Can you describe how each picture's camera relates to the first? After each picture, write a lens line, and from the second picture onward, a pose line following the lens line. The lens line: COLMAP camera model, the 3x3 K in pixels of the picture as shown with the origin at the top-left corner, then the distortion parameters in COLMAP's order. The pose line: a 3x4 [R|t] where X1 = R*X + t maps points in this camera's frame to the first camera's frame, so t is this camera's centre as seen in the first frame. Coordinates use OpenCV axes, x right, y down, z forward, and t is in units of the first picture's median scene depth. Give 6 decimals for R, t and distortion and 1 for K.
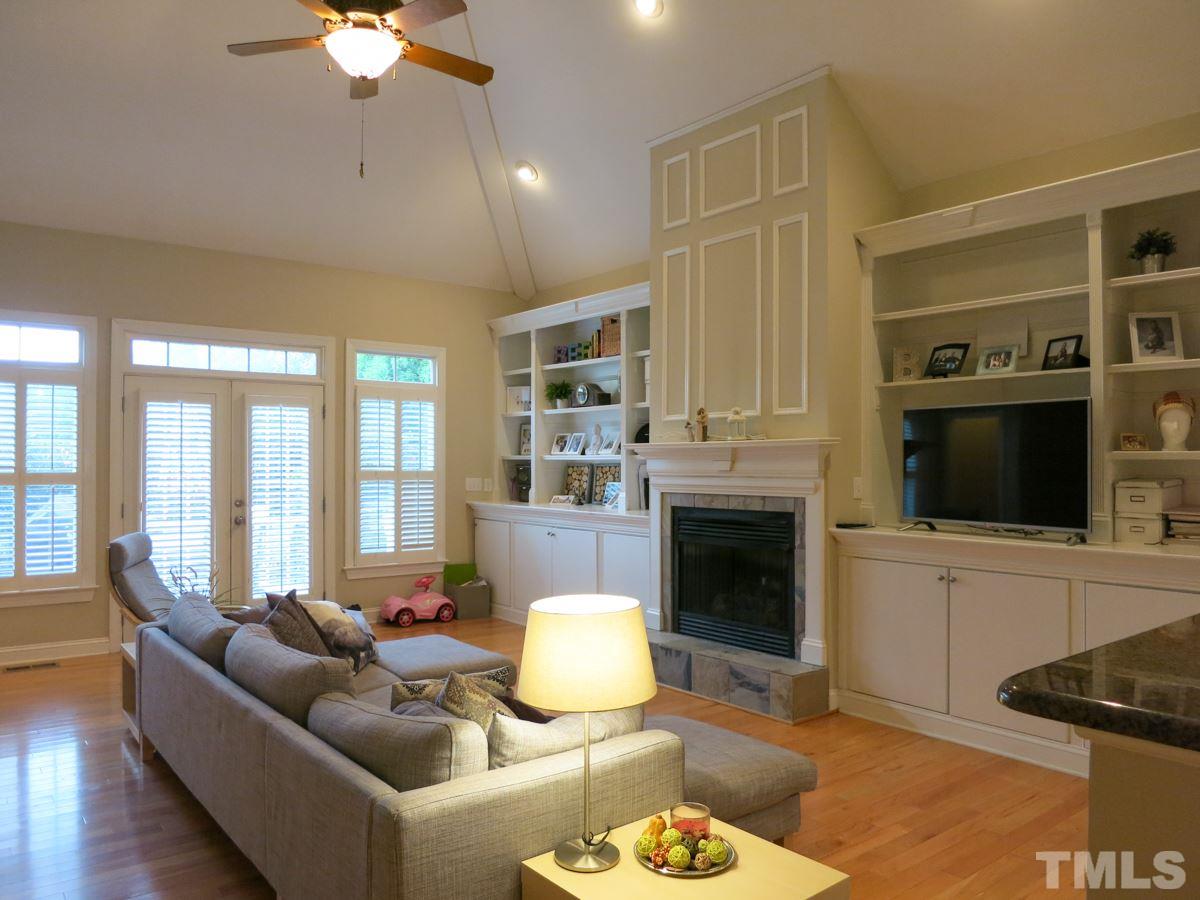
lens RADIAL K [[868.5, 0, 567.8], [0, 868.5, 456.0], [0, 0, 1]] dist [-0.036136, -0.011157]
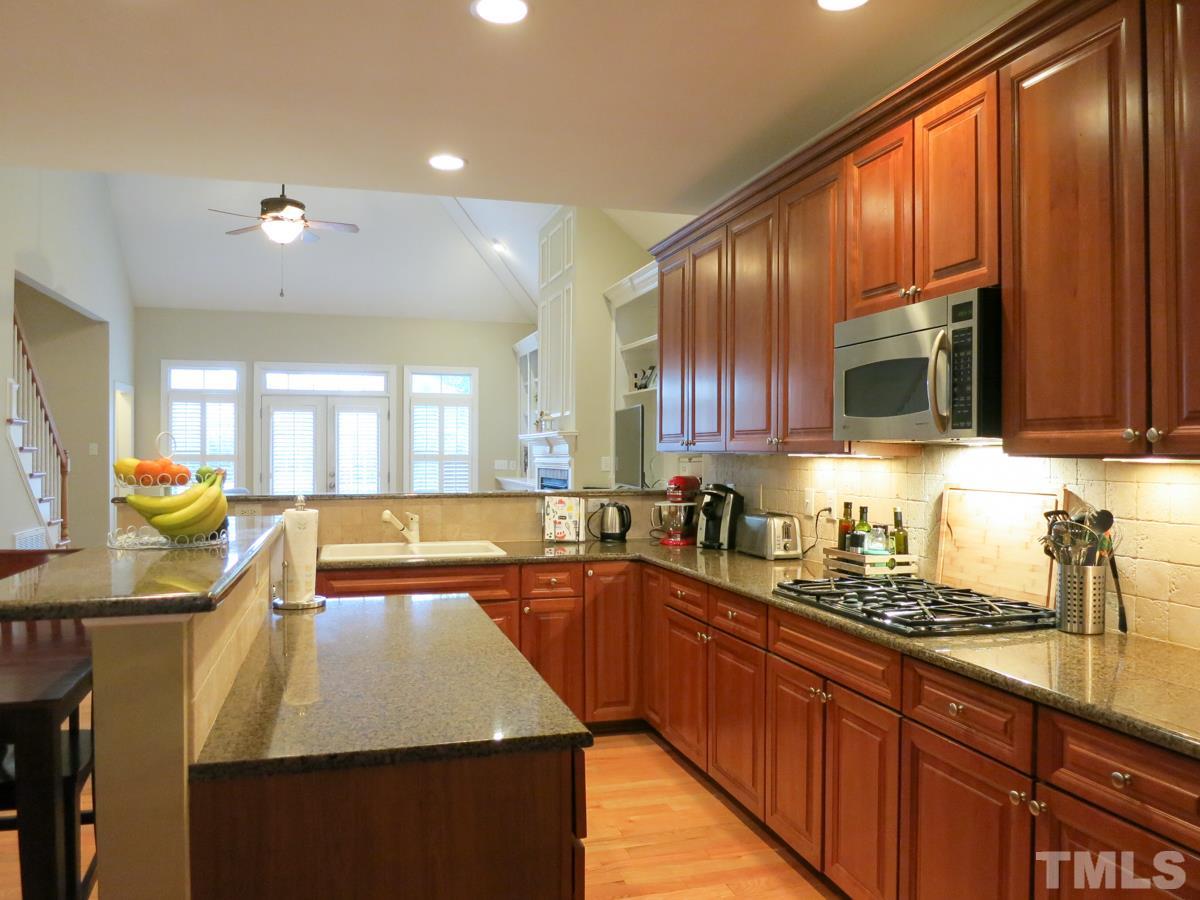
lens RADIAL K [[868.5, 0, 589.2], [0, 868.5, 454.4], [0, 0, 1]] dist [-0.036136, -0.011157]
pose [[0.937570, -0.000165, -0.347796, 0.705010], [0.003291, 0.999959, 0.008395, 0.007276], [0.347780, -0.009015, 0.937533, -0.360826]]
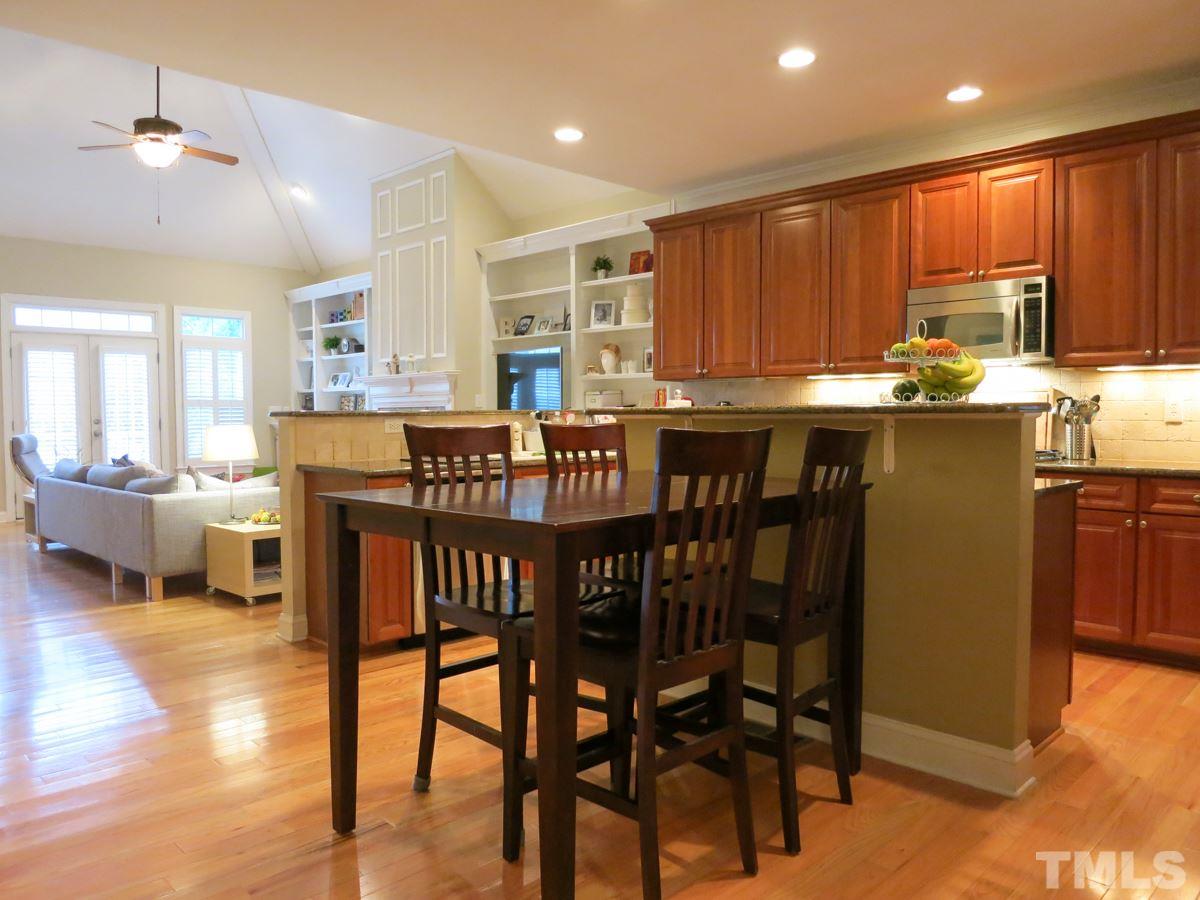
lens RADIAL K [[868.5, 0, 569.9], [0, 868.5, 453.1], [0, 0, 1]] dist [-0.036136, -0.011157]
pose [[0.991239, -0.013911, 0.131344, 0.243466], [0.007059, 0.998596, 0.052491, 0.043372], [-0.131890, -0.051104, 0.989946, -0.599177]]
